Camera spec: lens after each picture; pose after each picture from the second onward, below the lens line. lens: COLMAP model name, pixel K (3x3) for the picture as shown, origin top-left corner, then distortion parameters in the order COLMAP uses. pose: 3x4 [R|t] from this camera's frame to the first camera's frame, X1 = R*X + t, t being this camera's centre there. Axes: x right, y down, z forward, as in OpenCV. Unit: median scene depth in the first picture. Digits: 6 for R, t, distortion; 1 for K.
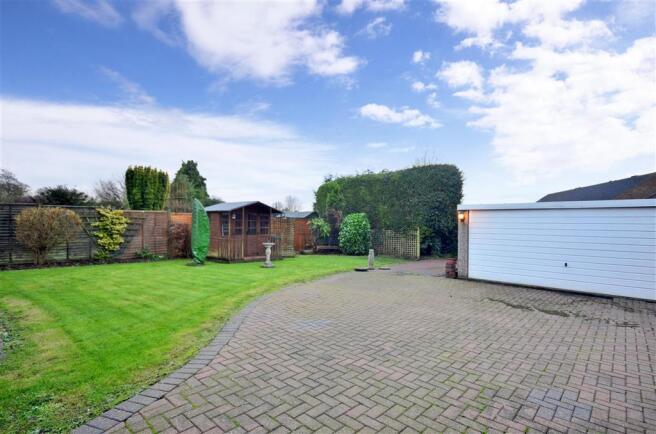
lens RADIAL K [[322.0, 0, 324.0], [0, 322.0, 219.7], [0, 0, 1]] dist [0.012959, -0.000186]
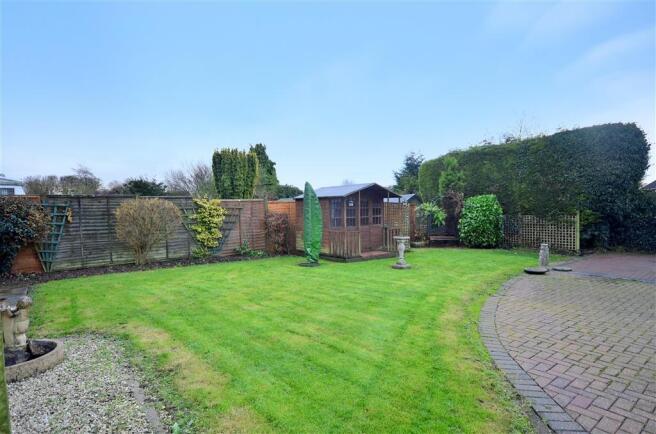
lens RADIAL K [[345.5, 0, 328.0], [0, 345.5, 216.3], [0, 0, 1]] dist [0.014690, 0.000286]
pose [[0.986637, -0.021749, -0.161476, -0.174457], [0.026948, 0.999184, 0.030075, -0.004461], [0.160690, -0.034025, 0.986418, 0.131848]]
